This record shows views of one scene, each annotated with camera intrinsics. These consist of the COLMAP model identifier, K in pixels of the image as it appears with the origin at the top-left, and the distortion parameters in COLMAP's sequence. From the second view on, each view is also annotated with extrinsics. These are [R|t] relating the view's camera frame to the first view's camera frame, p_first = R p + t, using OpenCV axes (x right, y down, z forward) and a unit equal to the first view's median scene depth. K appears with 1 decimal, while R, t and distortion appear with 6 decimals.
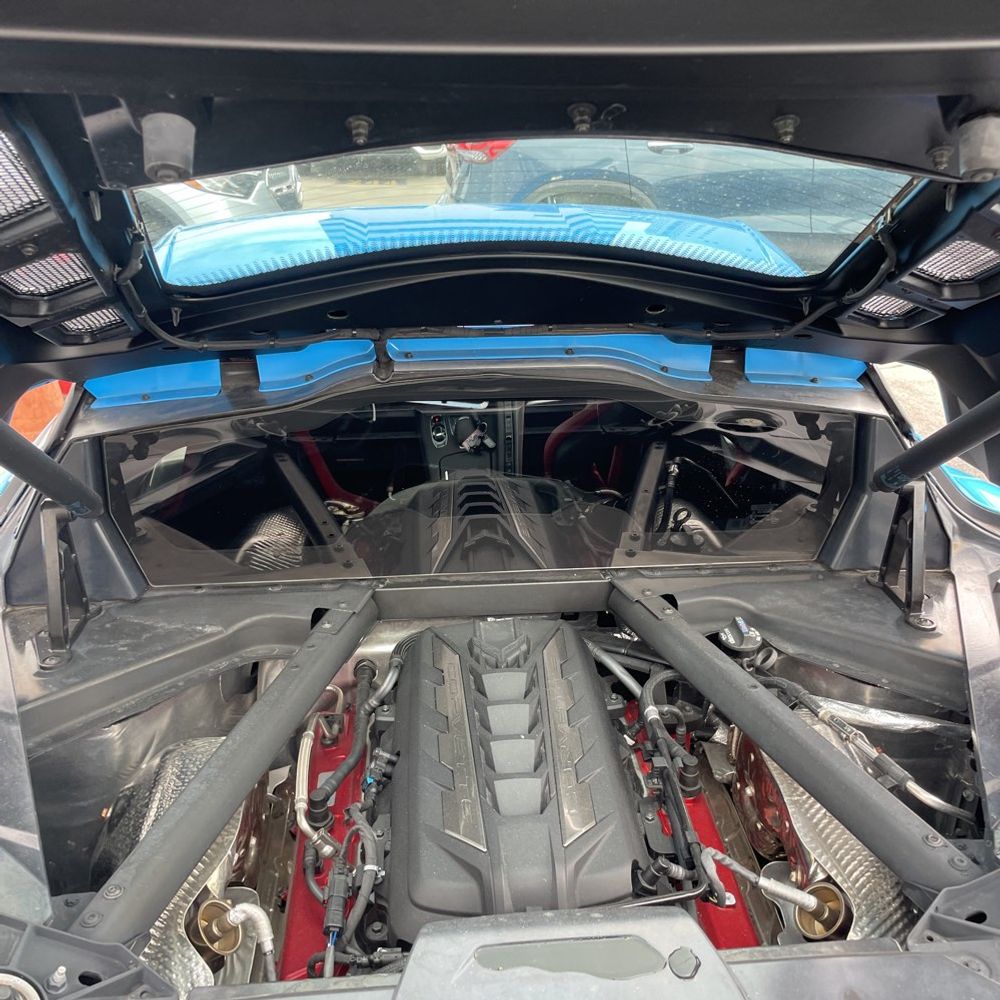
lens RADIAL K [[1003.5, 0, 499.7], [0, 1003.5, 519.8], [0, 0, 1]] dist [0.072515, -0.090947]
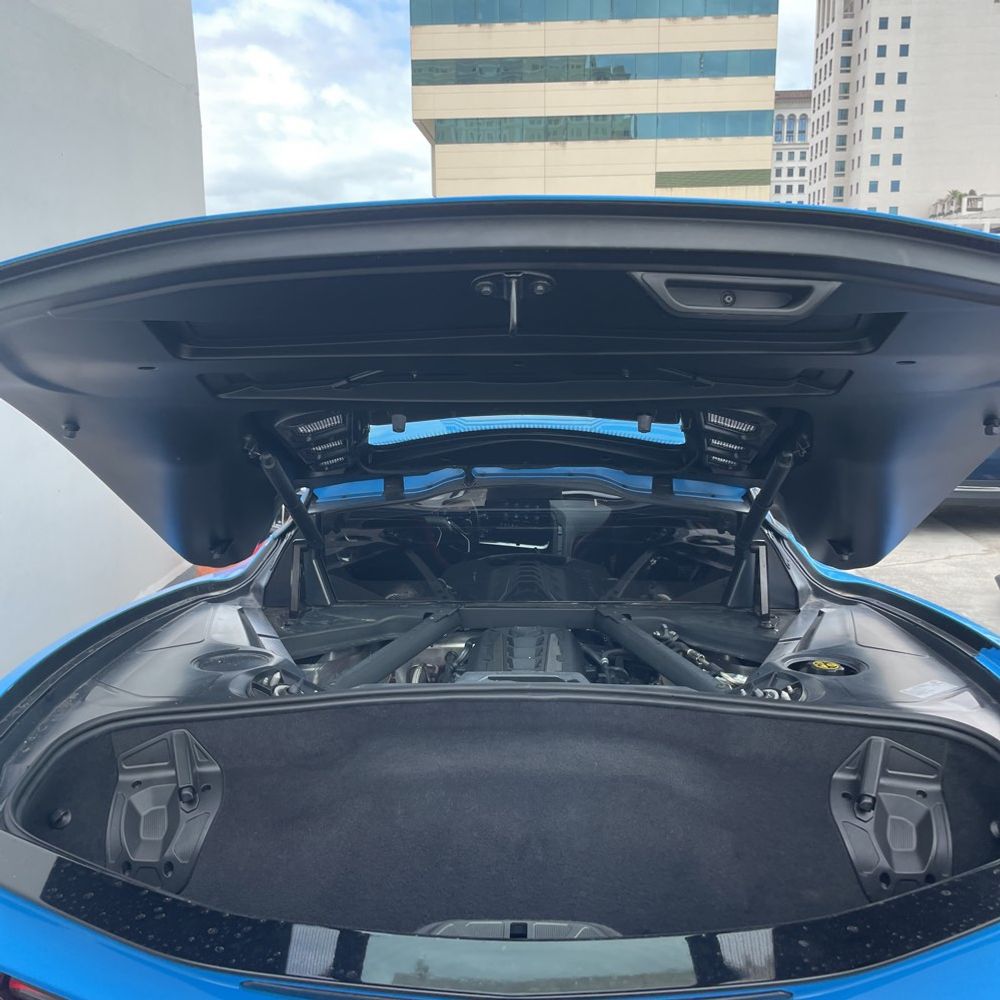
lens RADIAL K [[1003.5, 0, 499.7], [0, 1003.5, 519.8], [0, 0, 1]] dist [0.072515, -0.090947]
pose [[0.994001, 0.009576, -0.108947, 0.140589], [-0.033915, 0.974041, -0.223819, 0.318193], [0.103975, 0.226171, 0.968522, -0.754332]]
